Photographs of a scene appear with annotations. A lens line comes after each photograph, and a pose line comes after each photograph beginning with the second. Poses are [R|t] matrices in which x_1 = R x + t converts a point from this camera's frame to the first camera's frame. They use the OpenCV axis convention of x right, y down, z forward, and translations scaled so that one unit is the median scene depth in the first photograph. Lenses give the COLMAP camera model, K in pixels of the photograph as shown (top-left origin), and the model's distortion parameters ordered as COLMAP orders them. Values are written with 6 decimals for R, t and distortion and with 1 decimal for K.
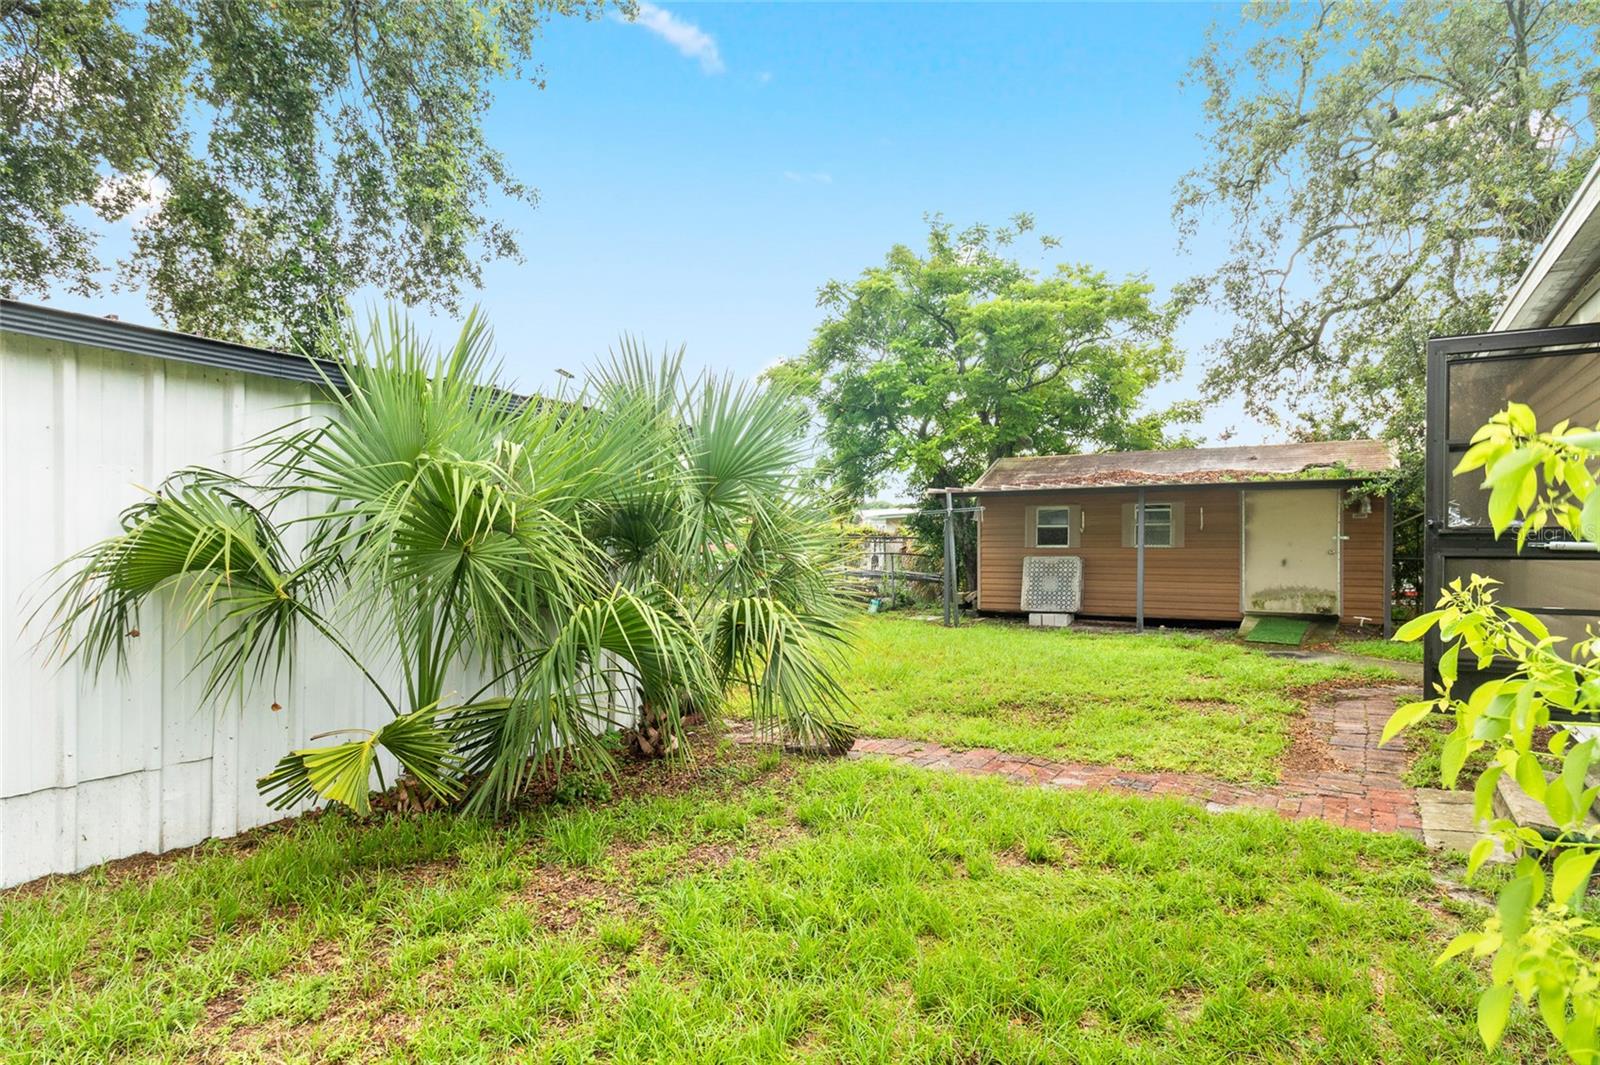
lens RADIAL K [[862.6, 0, 802.8], [0, 862.6, 538.3], [0, 0, 1]] dist [0.000885, 0.000445]
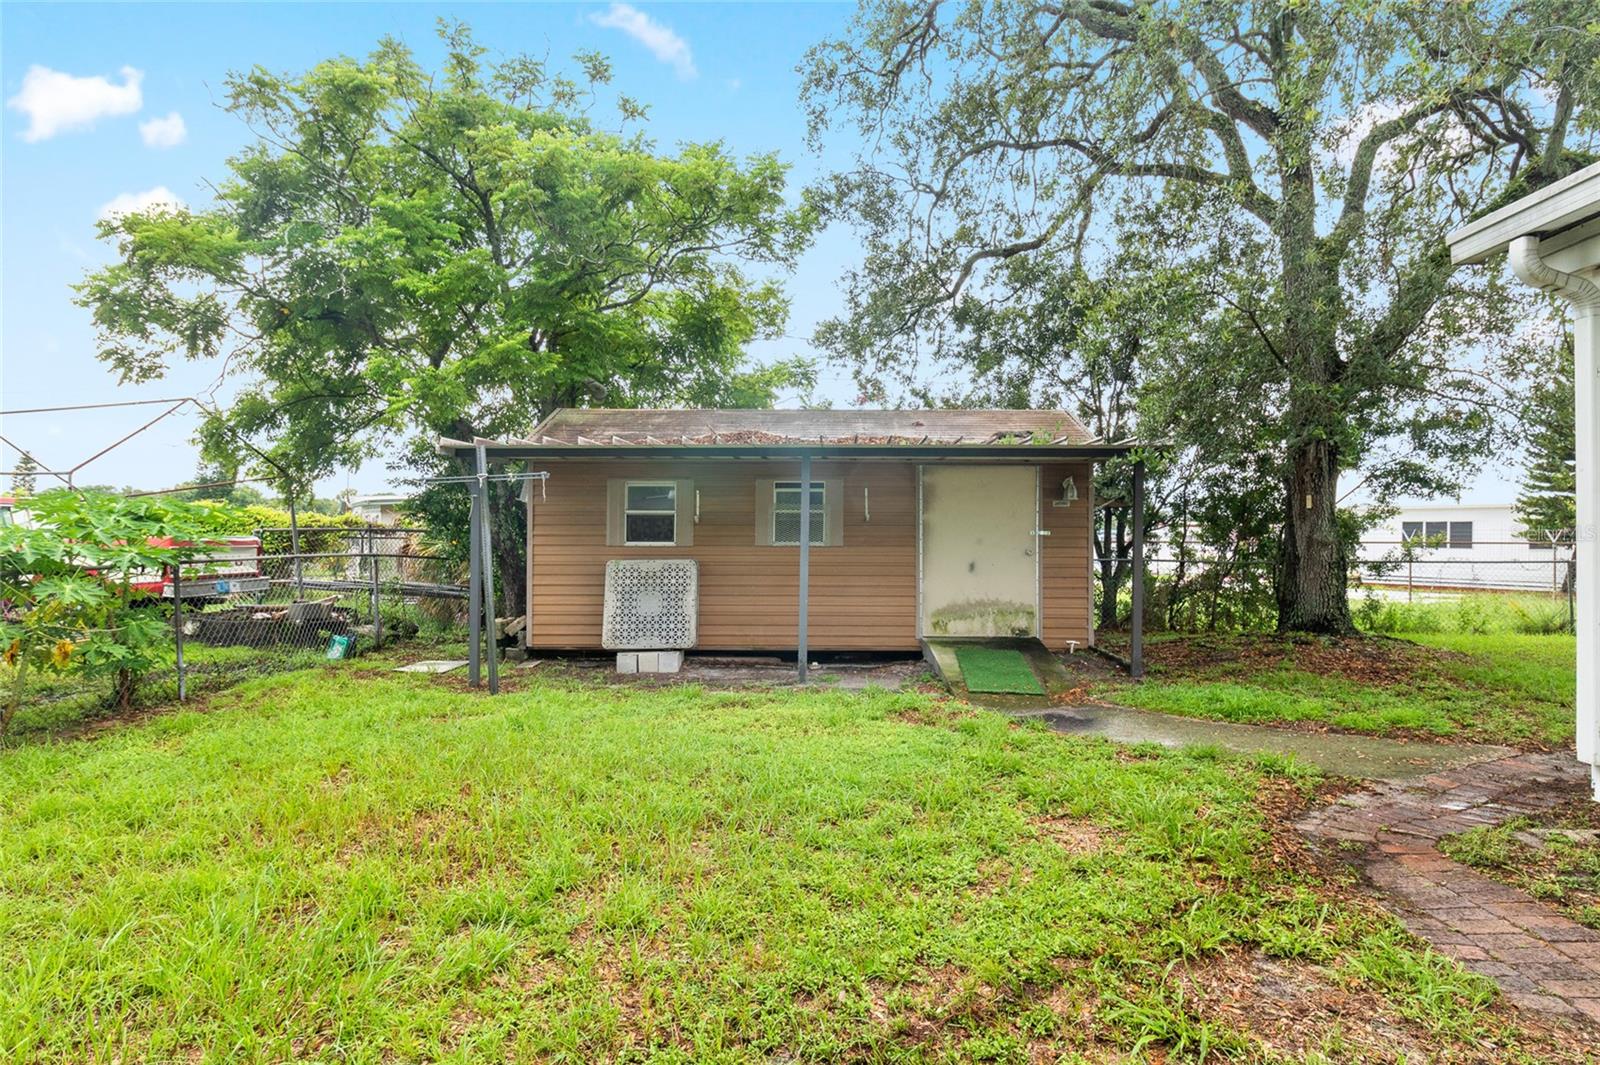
lens RADIAL K [[862.6, 0, 805.9], [0, 862.6, 536.9], [0, 0, 1]] dist [0.000885, 0.000445]
pose [[0.857122, 0.007680, 0.515057, 0.058266], [-0.007255, 0.999970, -0.002836, 0.005285], [-0.515063, -0.001306, 0.857151, 0.383870]]
